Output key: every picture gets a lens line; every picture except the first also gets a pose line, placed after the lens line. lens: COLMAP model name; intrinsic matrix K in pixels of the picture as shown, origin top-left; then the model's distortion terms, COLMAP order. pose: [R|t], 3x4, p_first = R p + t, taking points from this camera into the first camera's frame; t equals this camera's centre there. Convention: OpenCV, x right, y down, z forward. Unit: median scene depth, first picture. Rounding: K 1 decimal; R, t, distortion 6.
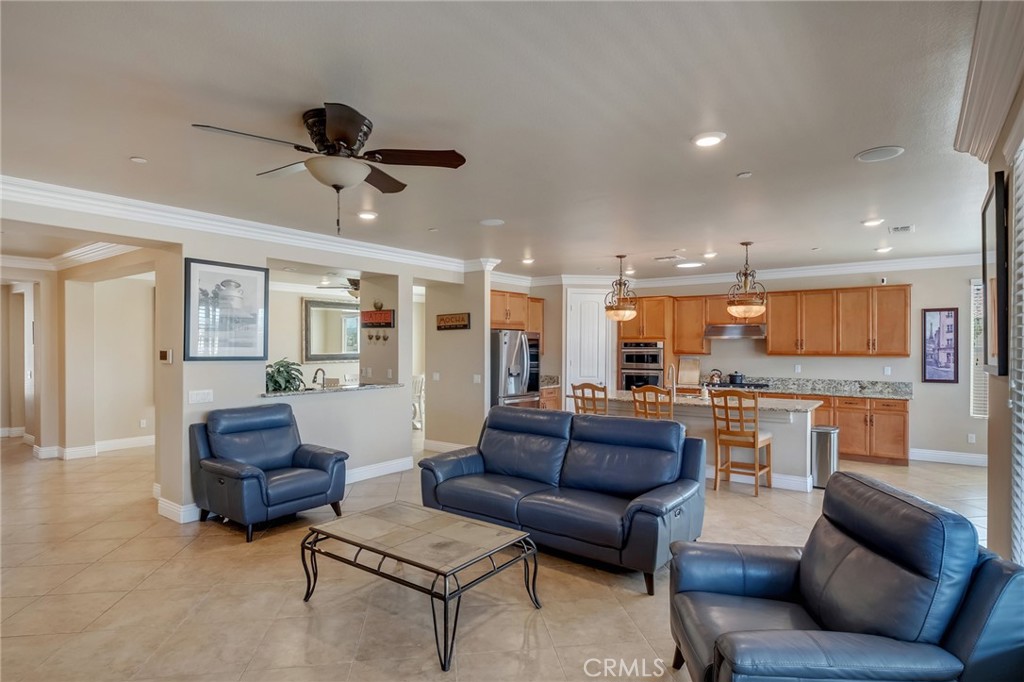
lens RADIAL K [[552.1, 0, 514.1], [0, 552.1, 344.6], [0, 0, 1]] dist [0.003308, 0.000474]
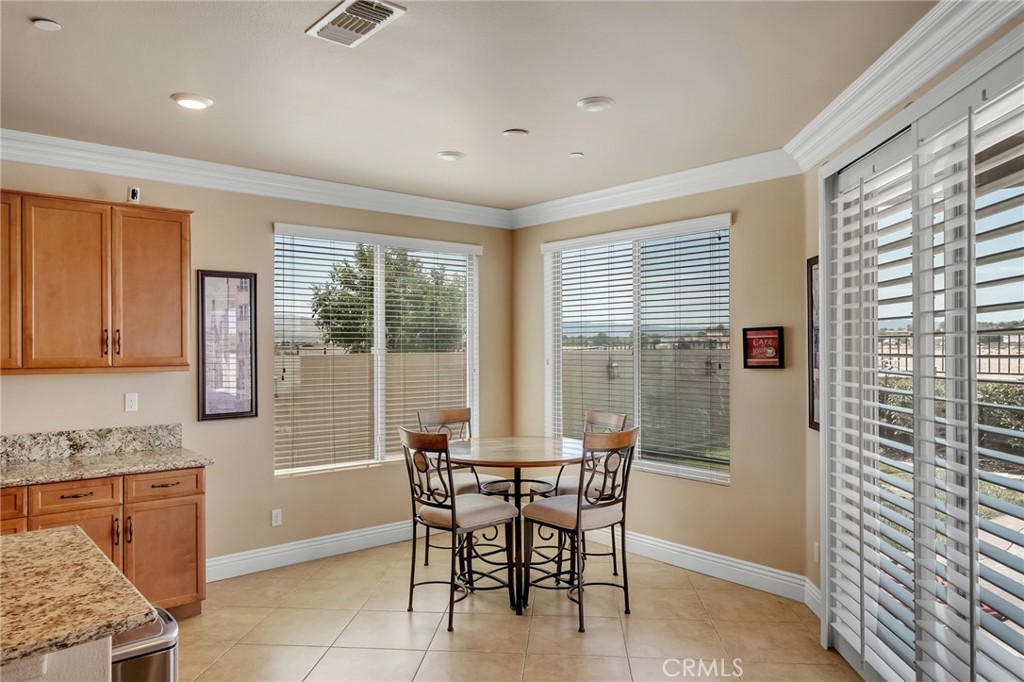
lens RADIAL K [[691.5, 0, 512.1], [0, 691.5, 343.7], [0, 0, 1]] dist [0.005258, -0.000477]
pose [[0.232092, 0.006167, 0.972674, 0.214065], [0.002223, 0.999974, -0.006870, 0.005175], [-0.972691, 0.003756, 0.232072, 0.595386]]
